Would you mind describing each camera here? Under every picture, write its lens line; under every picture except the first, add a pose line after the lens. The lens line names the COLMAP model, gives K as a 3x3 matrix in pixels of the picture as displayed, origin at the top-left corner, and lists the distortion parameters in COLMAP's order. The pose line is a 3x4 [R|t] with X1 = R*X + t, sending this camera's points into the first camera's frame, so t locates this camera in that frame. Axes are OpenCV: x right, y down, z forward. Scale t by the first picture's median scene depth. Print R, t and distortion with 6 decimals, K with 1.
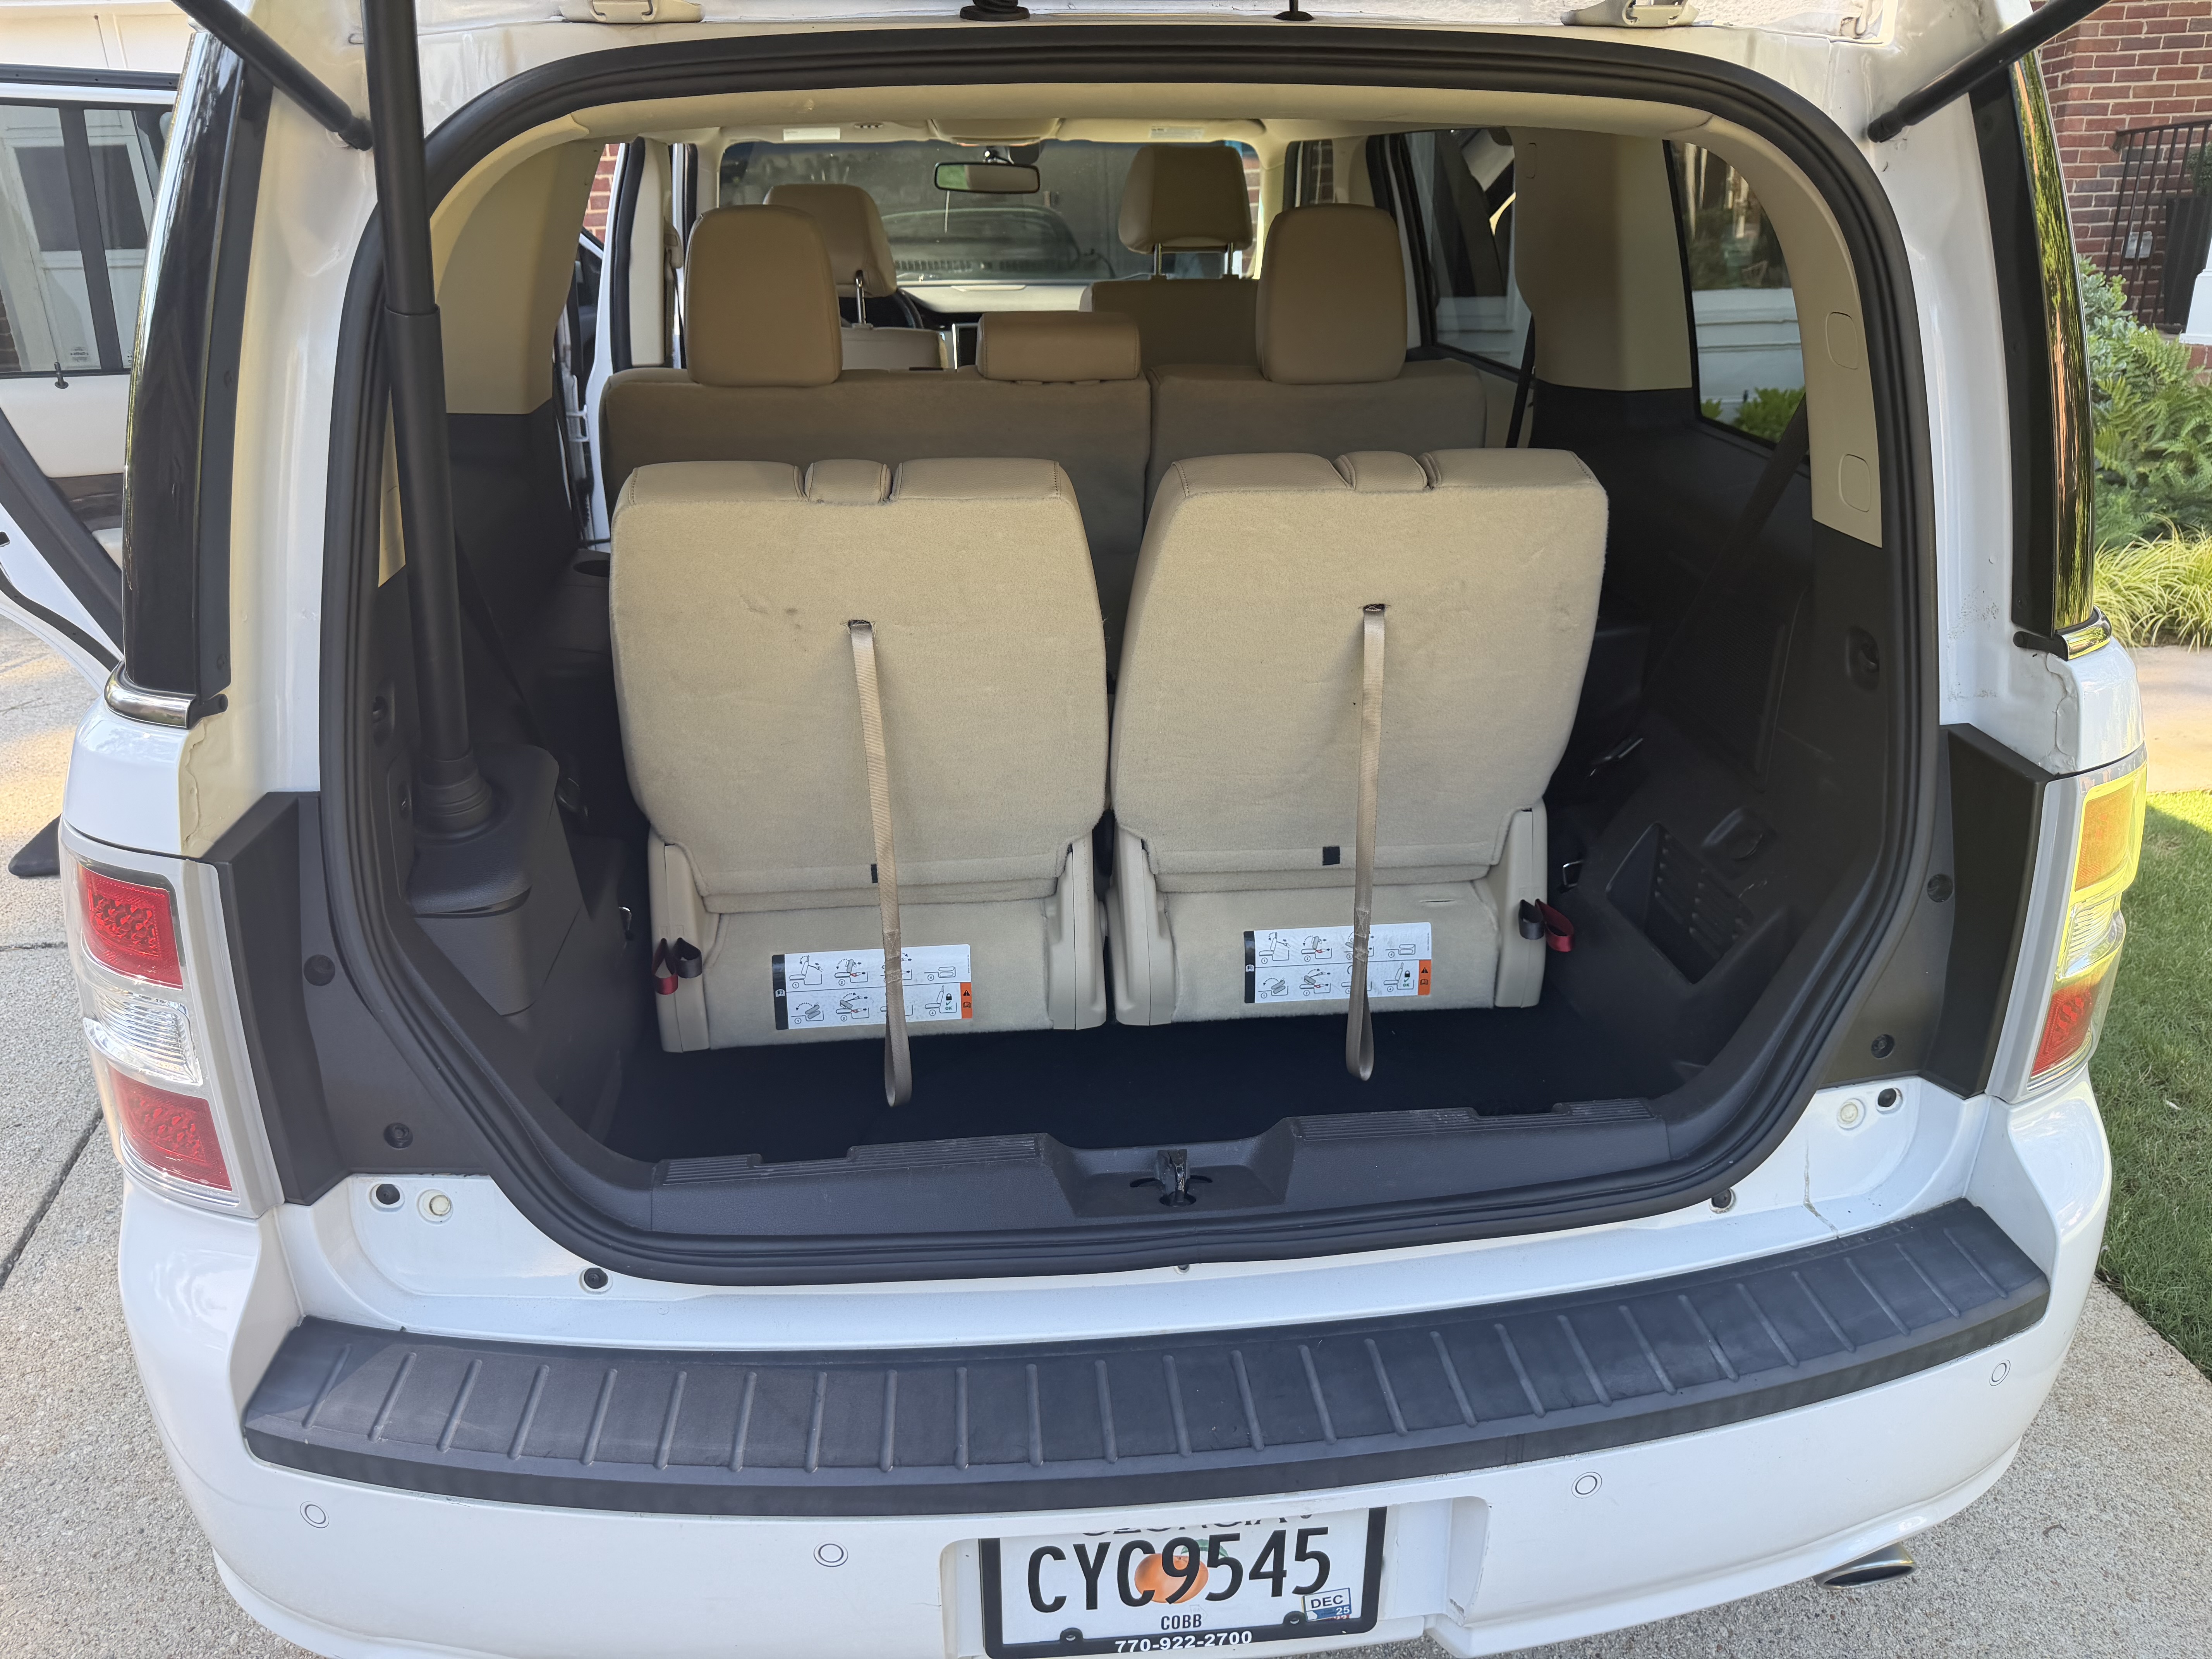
lens RADIAL K [[1608.7, 0, 1079.1], [0, 1608.7, 830.7], [0, 0, 1]] dist [-0.067759, -0.002060]
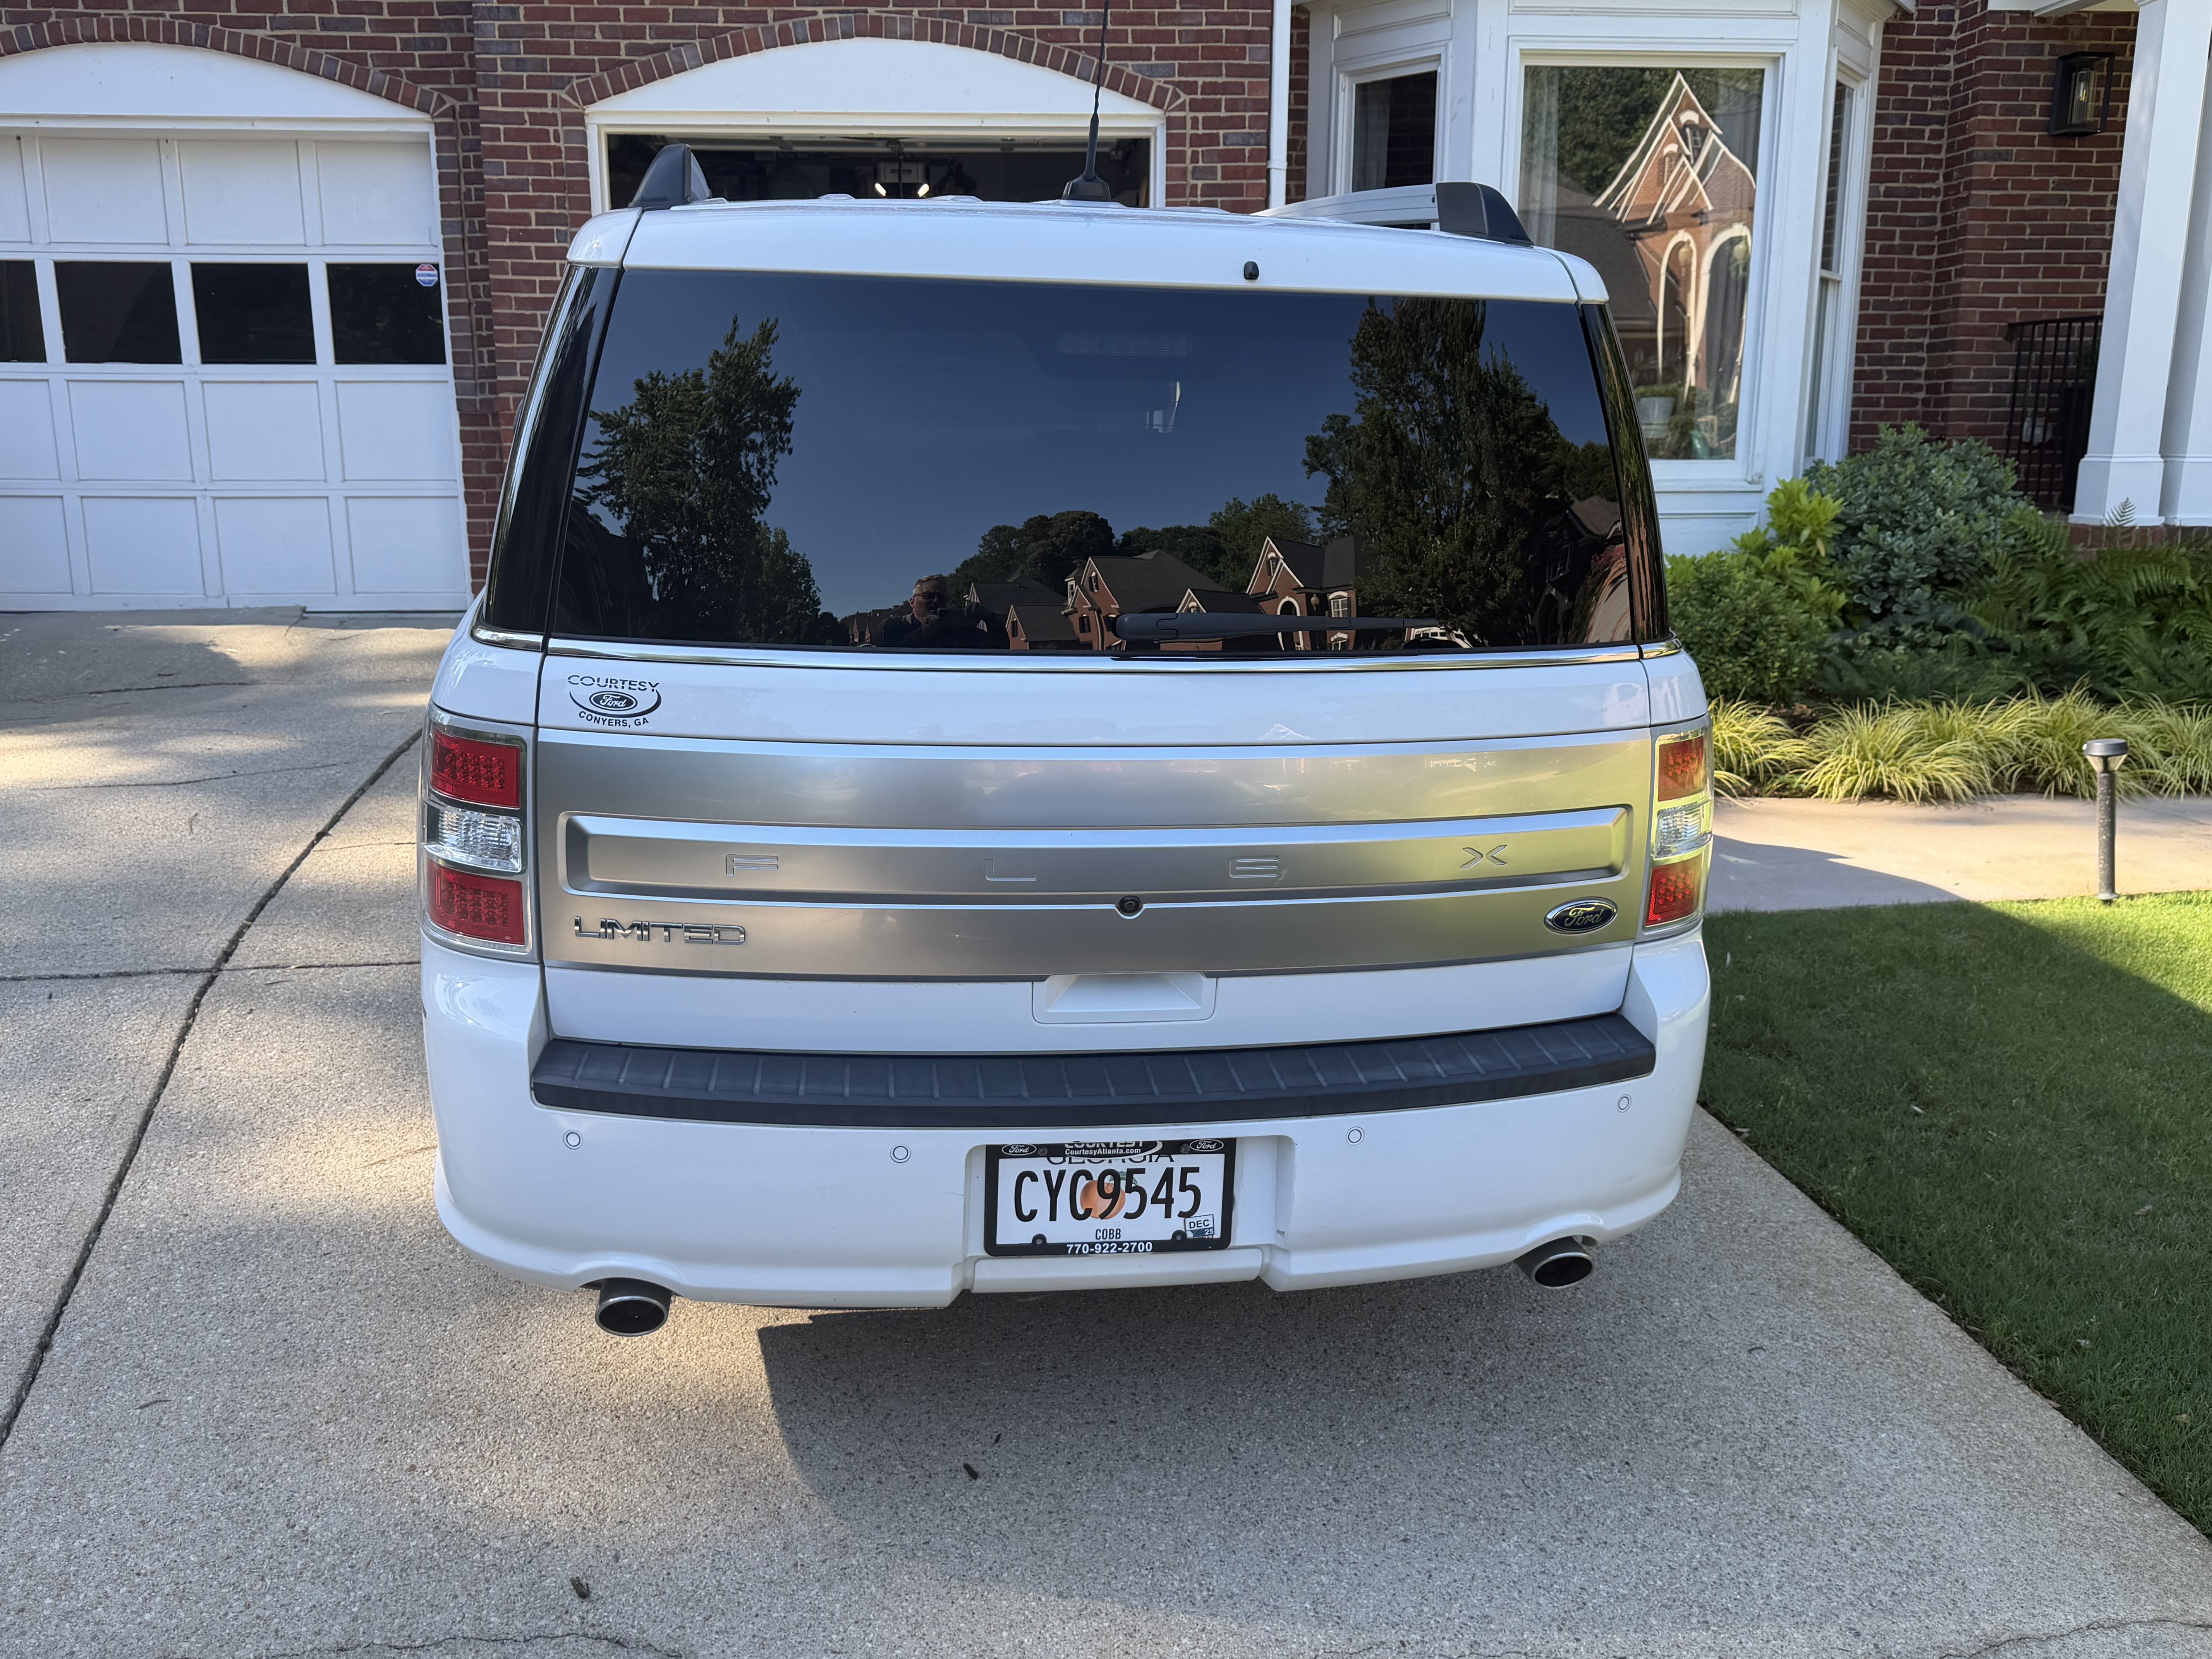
lens RADIAL K [[1829.7, 0, 1106.0], [0, 1829.7, 829.5], [0, 0, 1]] dist [0.001869, -0.175979]
pose [[0.997383, 0.027561, 0.066835, -0.072032], [-0.019354, 0.992528, -0.120476, 0.315609], [-0.069656, 0.118867, 0.990464, -0.874519]]
